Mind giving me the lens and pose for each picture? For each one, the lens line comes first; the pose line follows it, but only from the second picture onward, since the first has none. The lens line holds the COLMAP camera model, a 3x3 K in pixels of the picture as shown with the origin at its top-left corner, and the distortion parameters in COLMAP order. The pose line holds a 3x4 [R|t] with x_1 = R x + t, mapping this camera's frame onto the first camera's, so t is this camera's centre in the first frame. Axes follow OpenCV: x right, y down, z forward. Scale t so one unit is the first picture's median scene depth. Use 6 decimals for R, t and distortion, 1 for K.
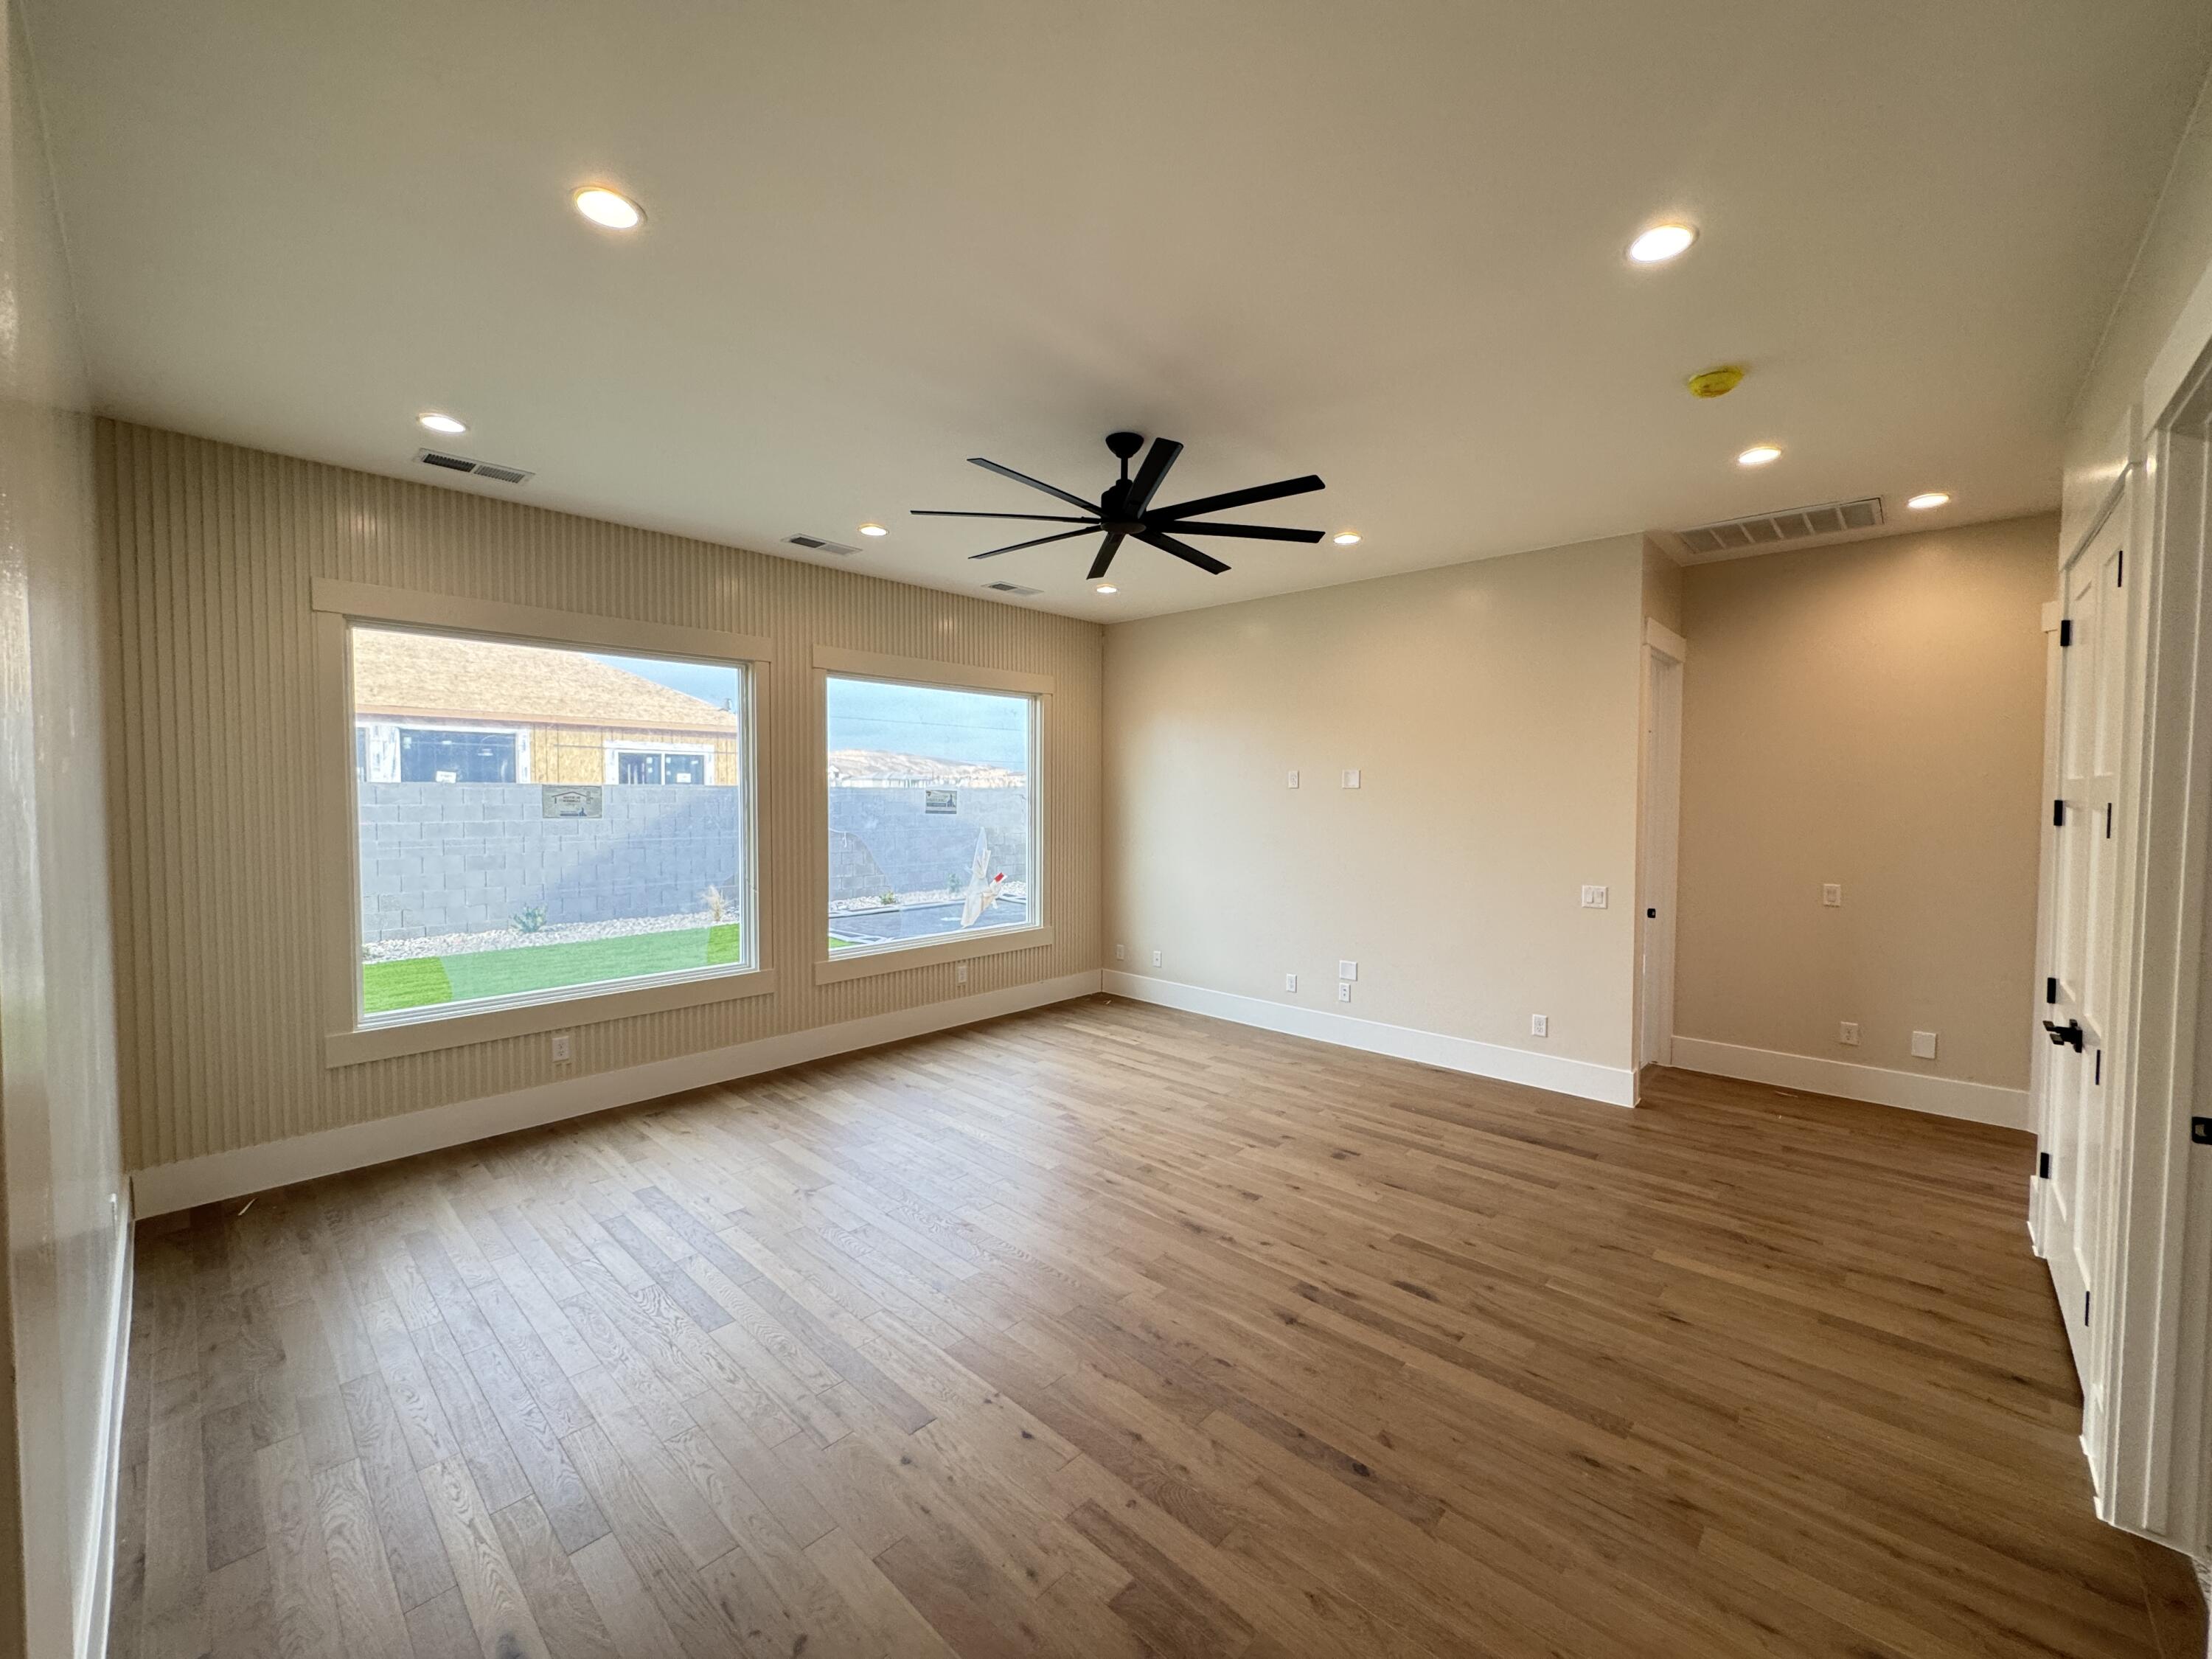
lens RADIAL K [[879.4, 0, 1110.7], [0, 879.4, 817.7], [0, 0, 1]] dist [-0.001622, 0.000361]
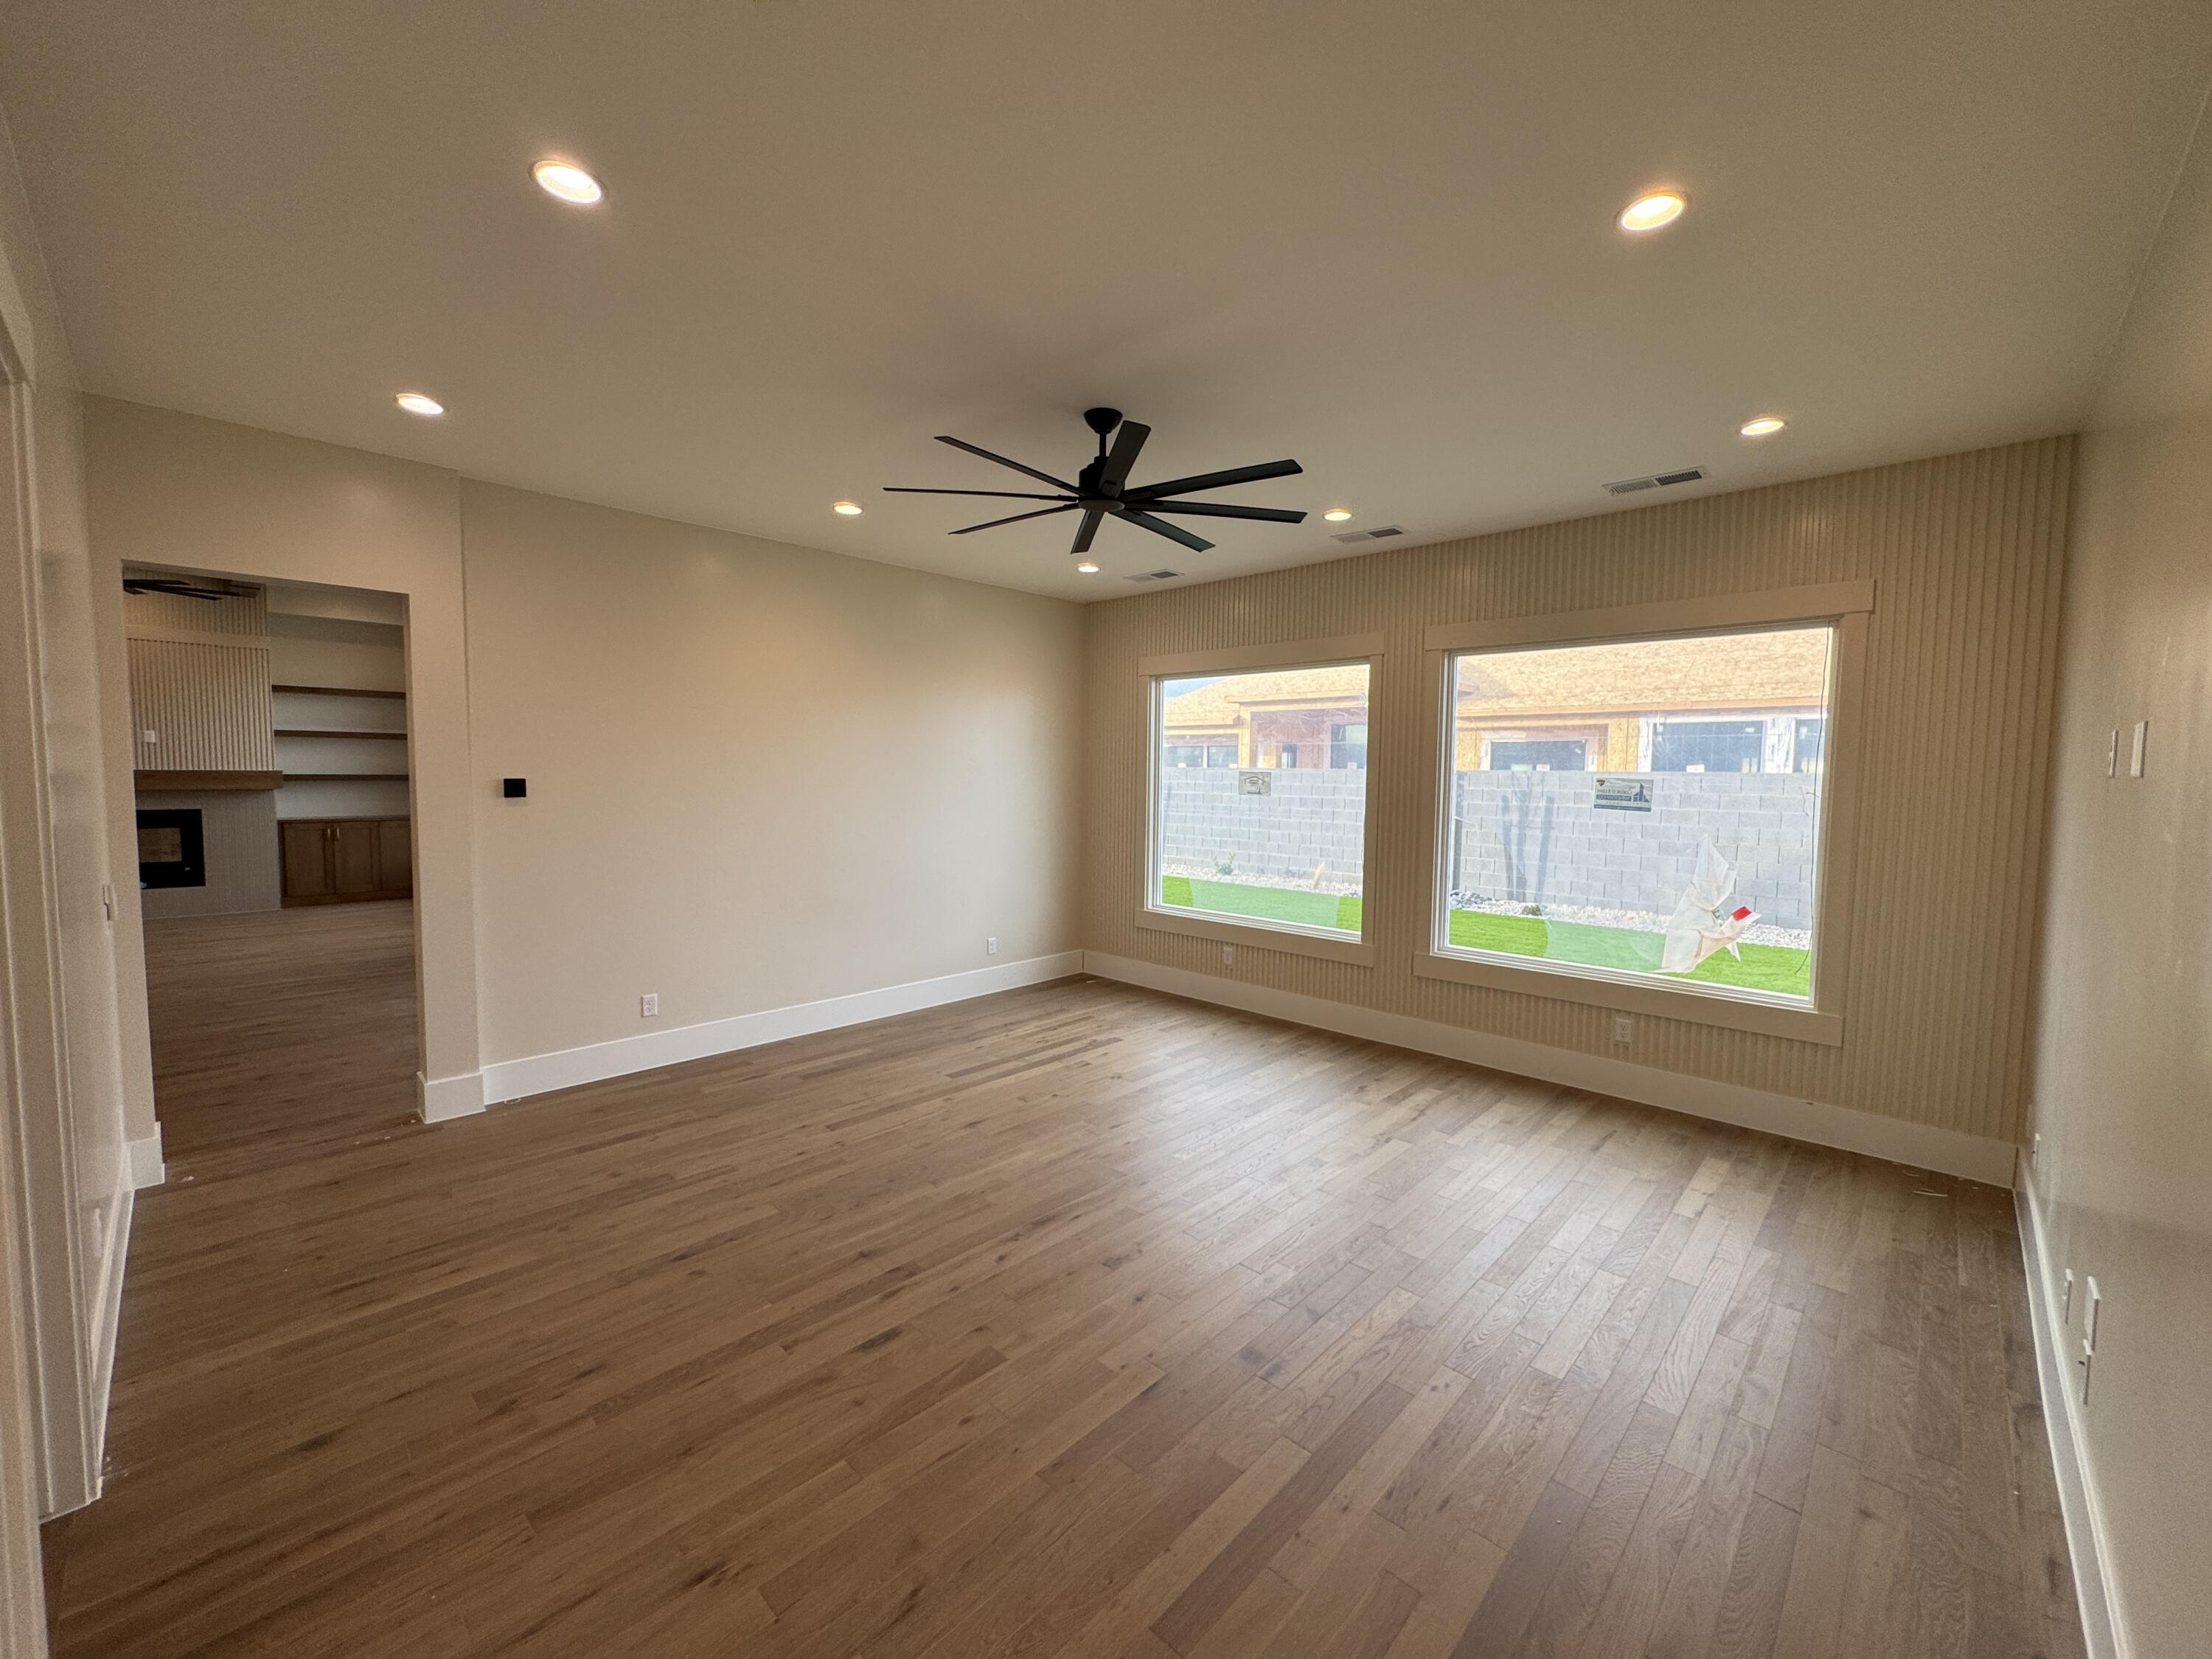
lens RADIAL K [[879.4, 0, 1108.9], [0, 879.4, 831.2], [0, 0, 1]] dist [-0.001622, 0.000361]
pose [[-0.009517, 0.066135, -0.997765, 0.735460], [-0.041193, 0.996938, 0.066473, -0.025359], [0.999106, 0.041733, -0.006763, 0.749615]]
